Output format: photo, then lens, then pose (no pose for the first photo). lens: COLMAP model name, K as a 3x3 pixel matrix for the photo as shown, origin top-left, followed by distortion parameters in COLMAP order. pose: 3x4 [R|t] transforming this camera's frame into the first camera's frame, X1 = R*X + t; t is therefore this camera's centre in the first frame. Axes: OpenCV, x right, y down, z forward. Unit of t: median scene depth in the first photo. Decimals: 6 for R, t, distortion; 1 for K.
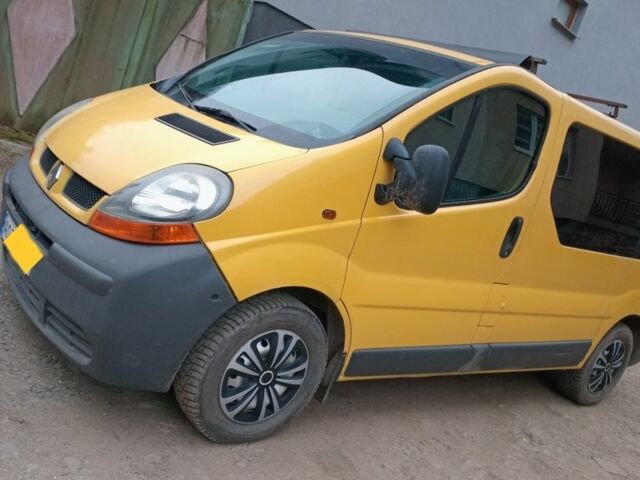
lens RADIAL K [[634.3, 0, 318.3], [0, 634.3, 239.5], [0, 0, 1]] dist [0.081306, 0.002149]
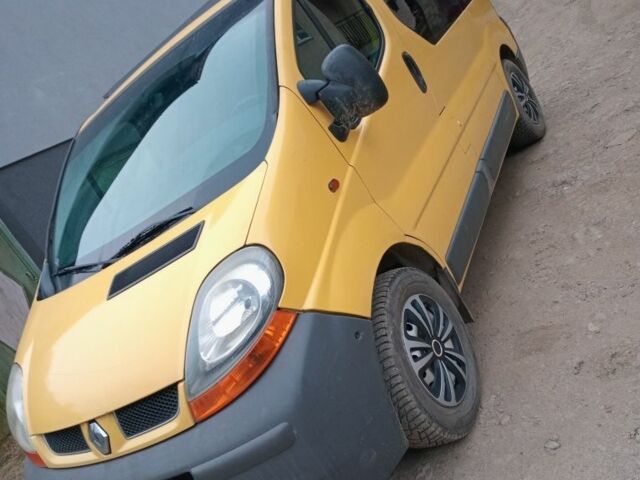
lens RADIAL K [[634.3, 0, 318.3], [0, 634.3, 239.5], [0, 0, 1]] dist [0.081306, 0.002149]
pose [[0.539061, -0.819232, 0.195630, -0.214868], [0.818197, 0.564465, 0.109239, -0.103768], [-0.199918, 0.101178, 0.974575, 0.125879]]
